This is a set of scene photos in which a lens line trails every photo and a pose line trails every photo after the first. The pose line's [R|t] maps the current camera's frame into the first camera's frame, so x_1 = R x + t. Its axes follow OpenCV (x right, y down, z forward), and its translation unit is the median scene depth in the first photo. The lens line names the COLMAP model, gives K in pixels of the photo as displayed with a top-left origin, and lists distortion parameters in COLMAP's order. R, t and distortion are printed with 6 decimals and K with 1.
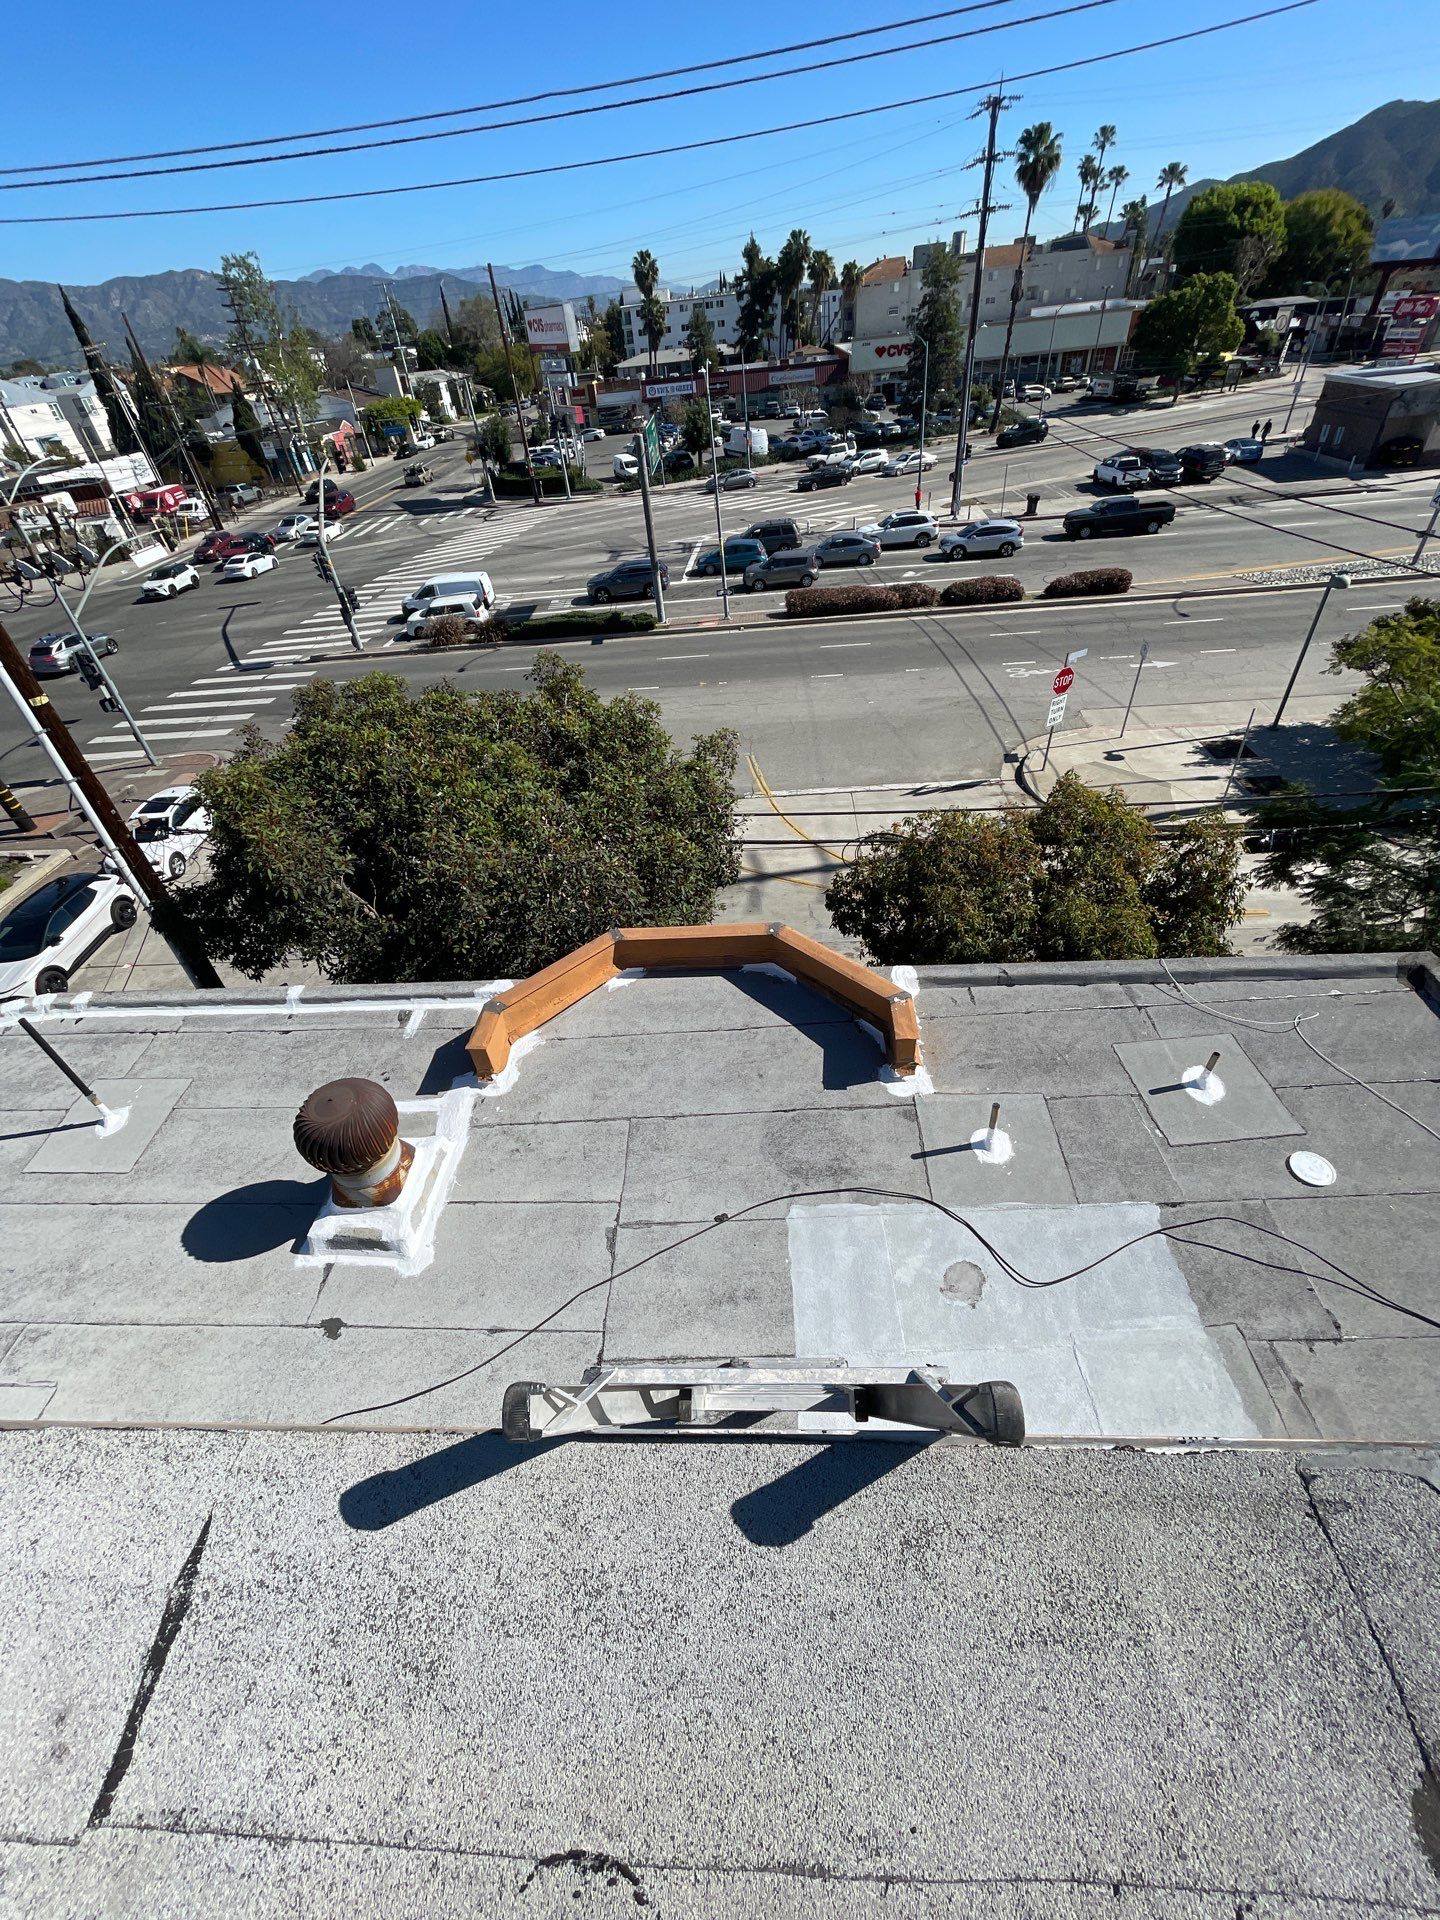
lens RADIAL K [[772.6, 0, 712.8], [0, 772.6, 958.1], [0, 0, 1]] dist [-0.002218, 0.000887]
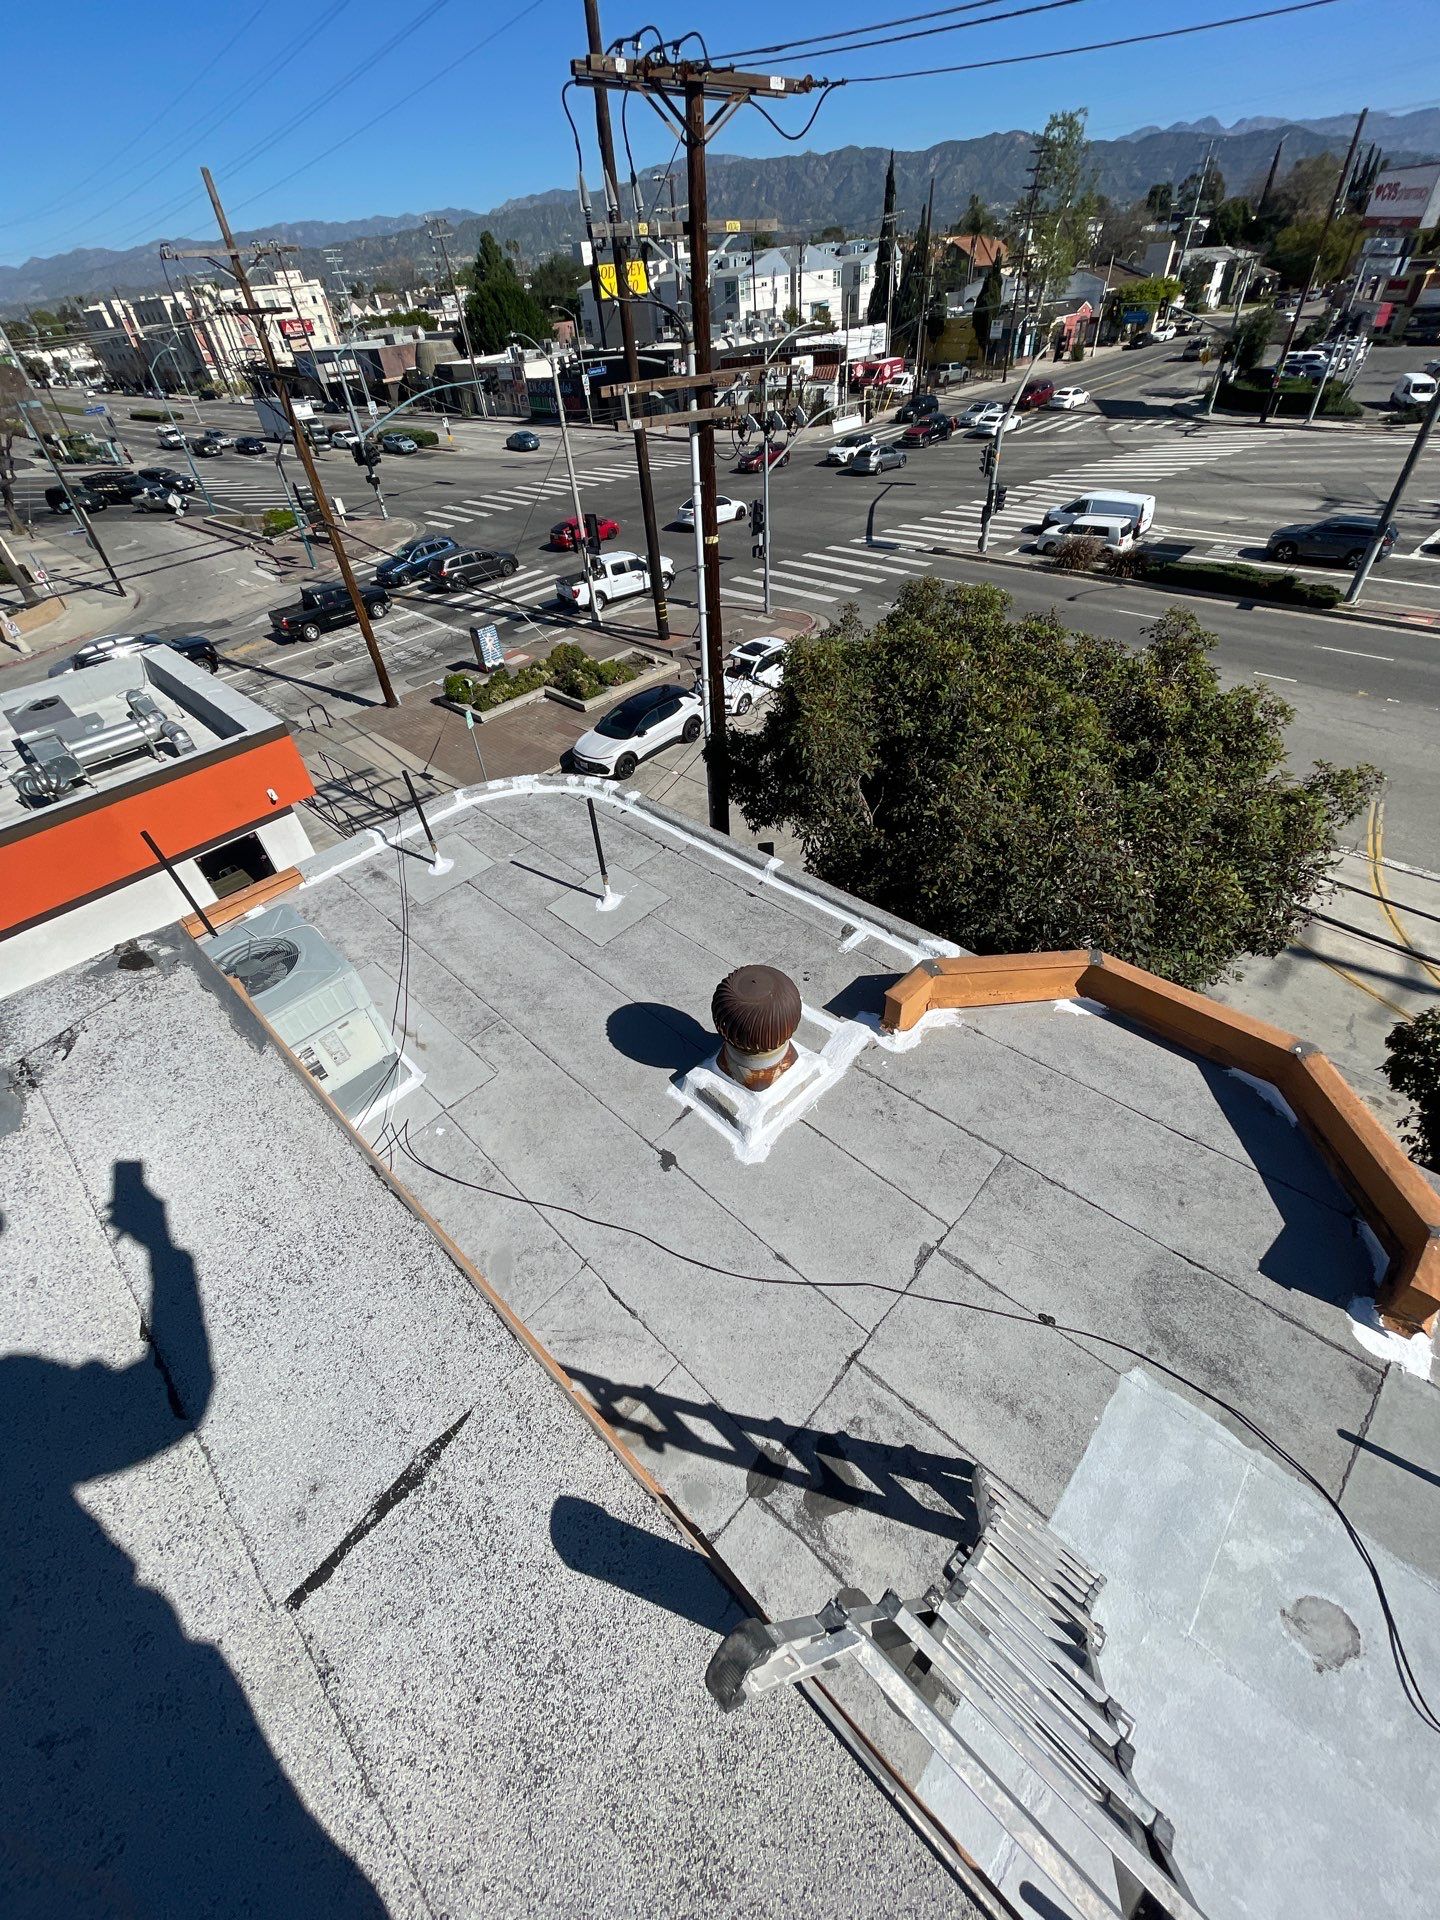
lens RADIAL K [[772.6, 0, 714.4], [0, 772.6, 958.1], [0, 0, 1]] dist [-0.002218, 0.000887]
pose [[0.747167, 0.467533, -0.472392, -0.024395], [-0.420768, 0.882924, 0.208327, -0.020630], [0.514486, 0.043112, 0.856414, 0.030861]]
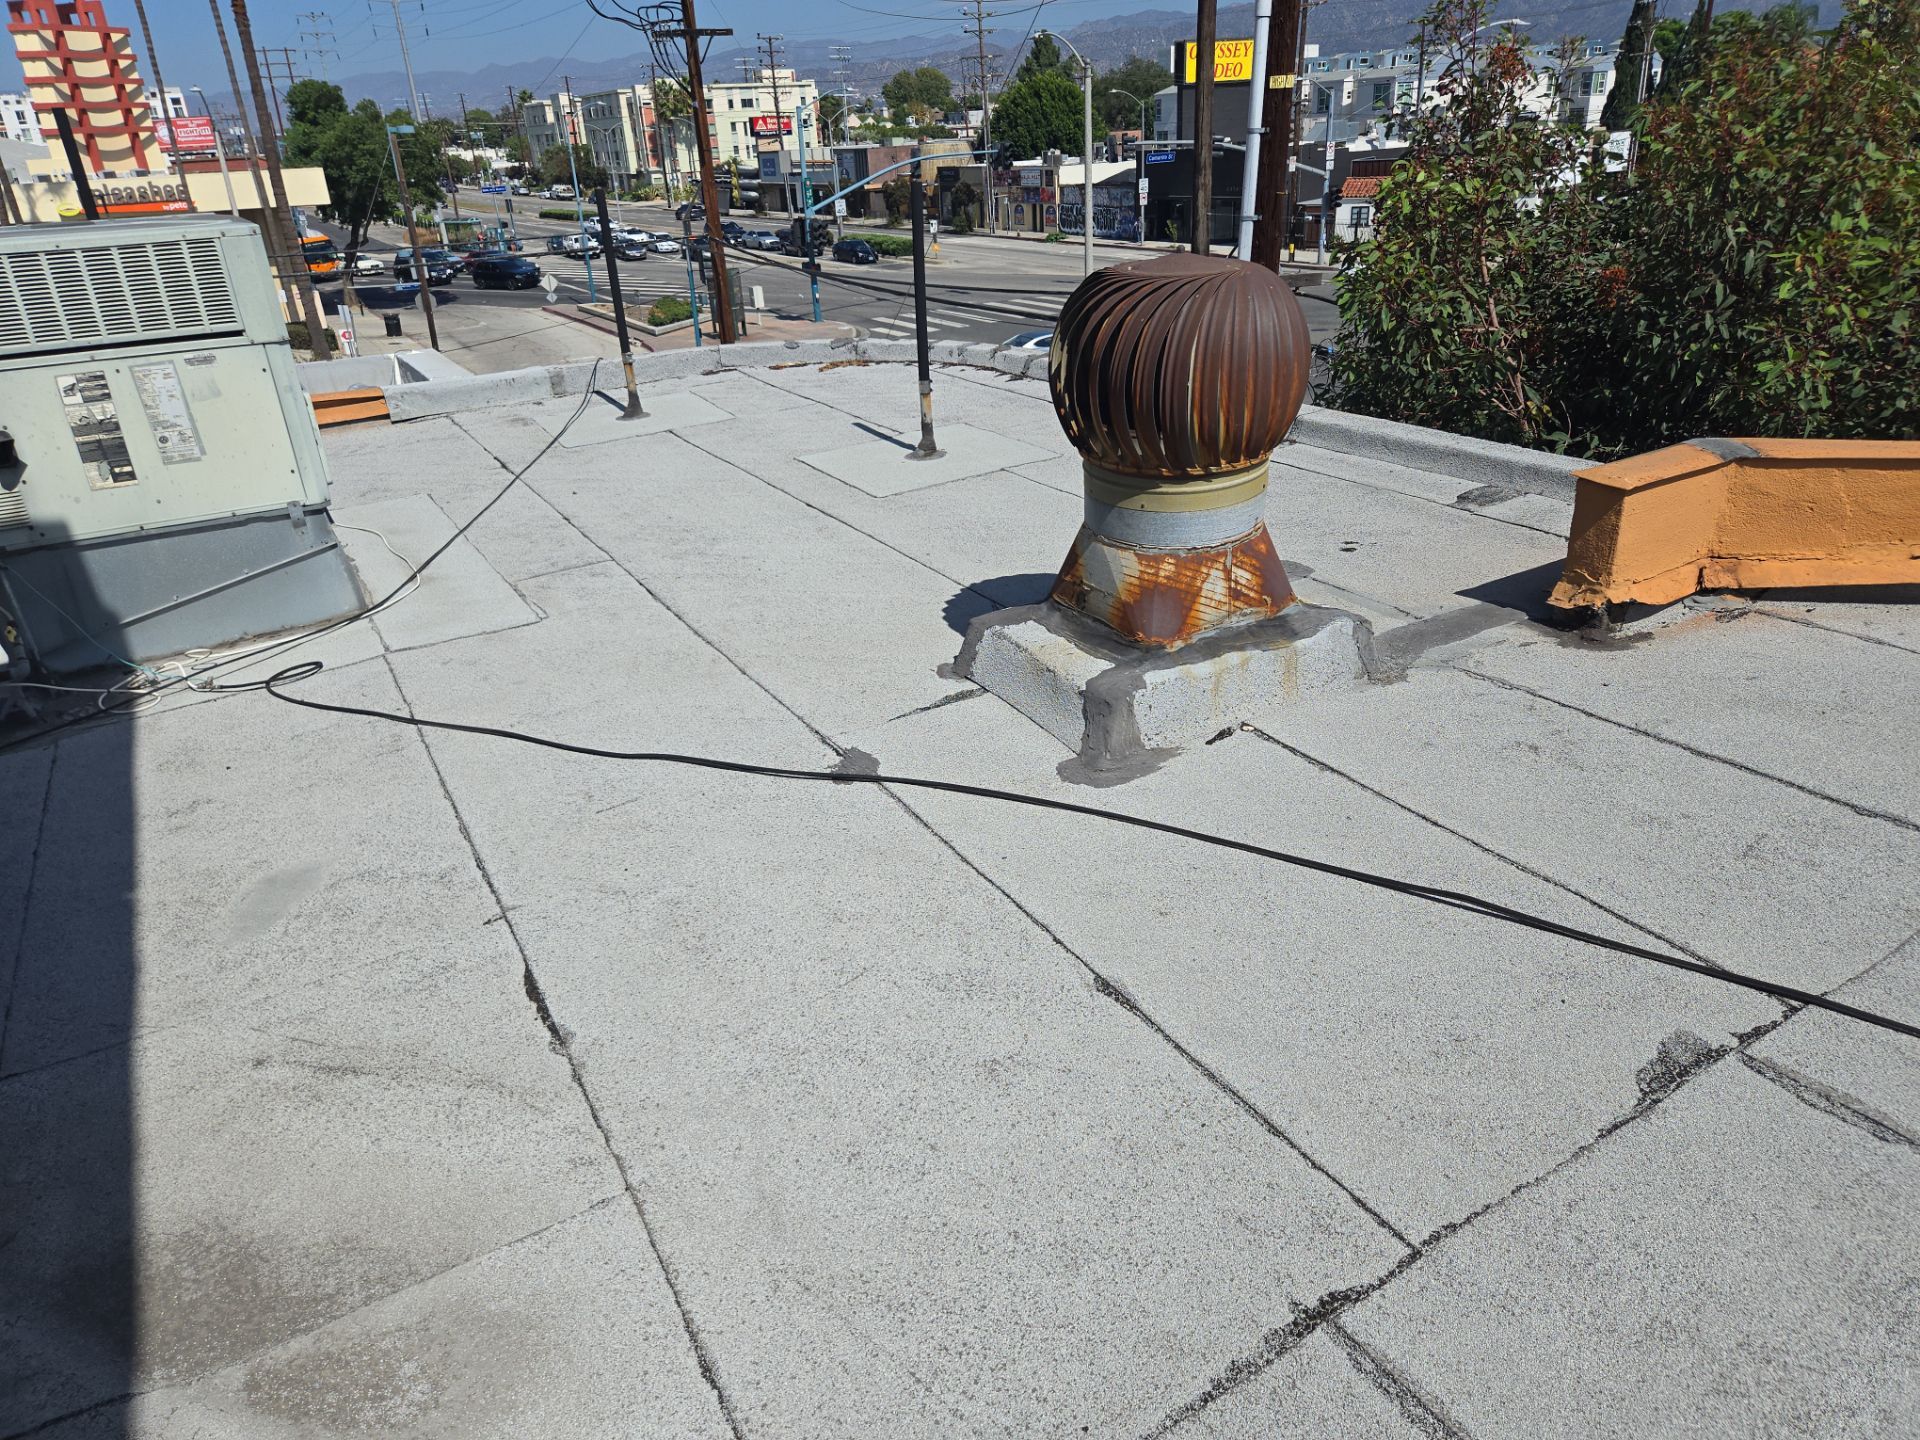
lens RADIAL K [[1298.1, 0, 965.3], [0, 1298.1, 711.6], [0, 0, 1]] dist [0.032331, -0.003181]
pose [[0.543917, 0.396150, -0.739743, 0.001129], [-0.536871, 0.841800, 0.056054, 0.187709], [0.644922, 0.366657, 0.670551, 0.286362]]
